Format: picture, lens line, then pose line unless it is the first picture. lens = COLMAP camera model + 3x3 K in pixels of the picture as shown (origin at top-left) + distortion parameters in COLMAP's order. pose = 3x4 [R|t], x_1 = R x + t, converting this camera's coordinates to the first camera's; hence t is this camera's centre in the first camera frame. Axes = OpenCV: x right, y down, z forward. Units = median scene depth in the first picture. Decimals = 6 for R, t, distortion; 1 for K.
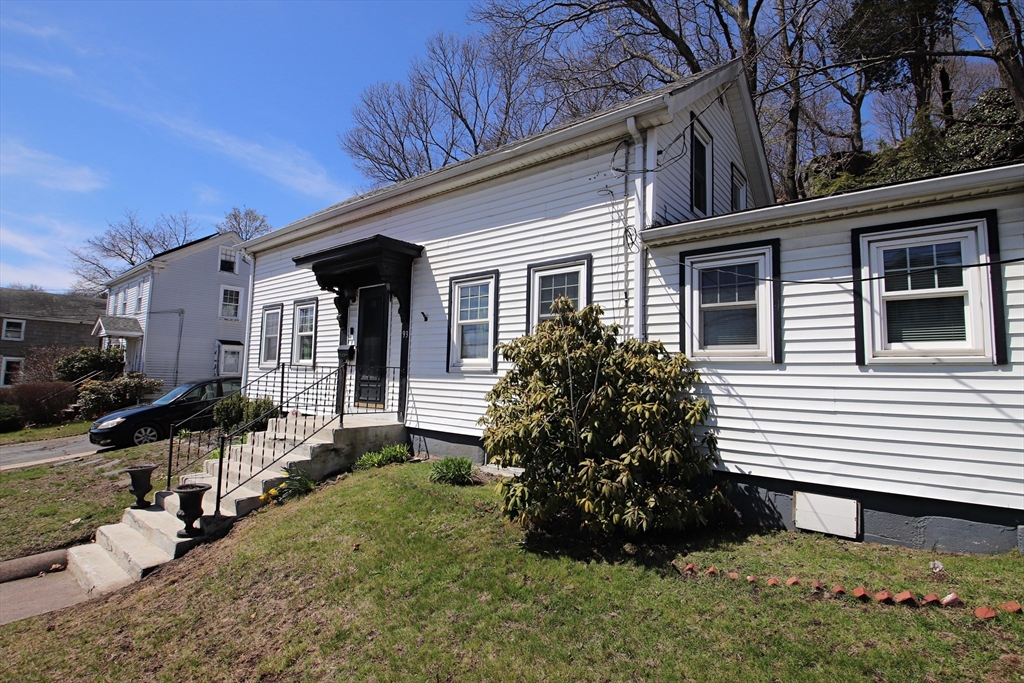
lens RADIAL K [[485.9, 0, 508.4], [0, 485.9, 333.4], [0, 0, 1]] dist [0.014910, -0.026095]
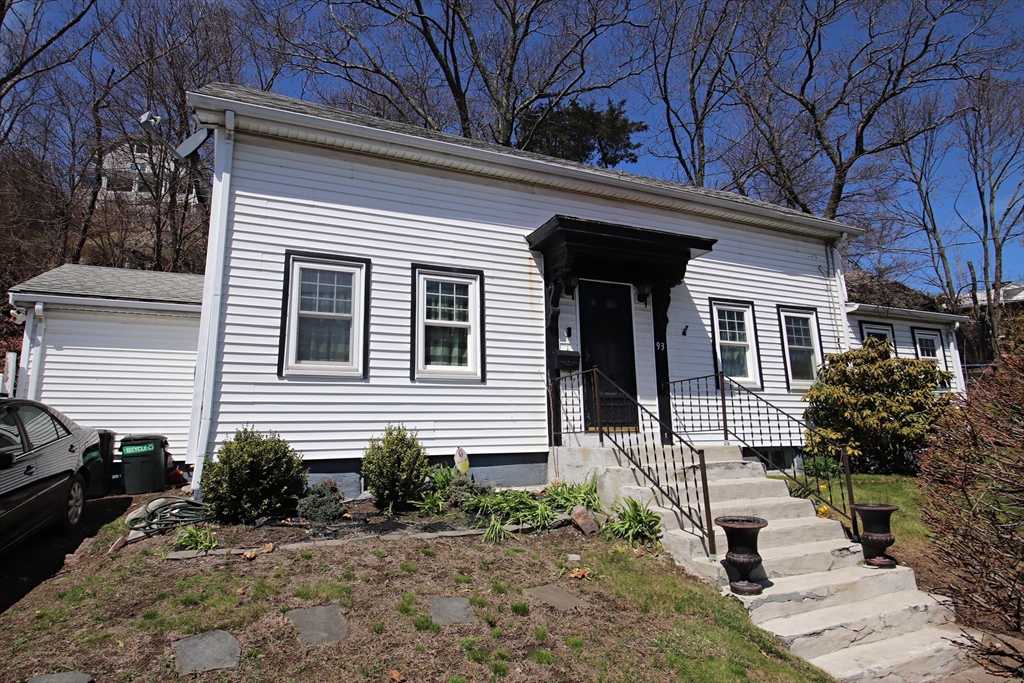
lens RADIAL K [[453.2, 0, 511.5], [0, 453.2, 317.3], [0, 0, 1]] dist [0.000080, -0.000041]
pose [[0.524337, 0.134717, 0.840786, -0.960147], [-0.080173, 0.990830, -0.108760, 0.055696], [-0.847728, -0.010382, 0.530330, 0.704619]]
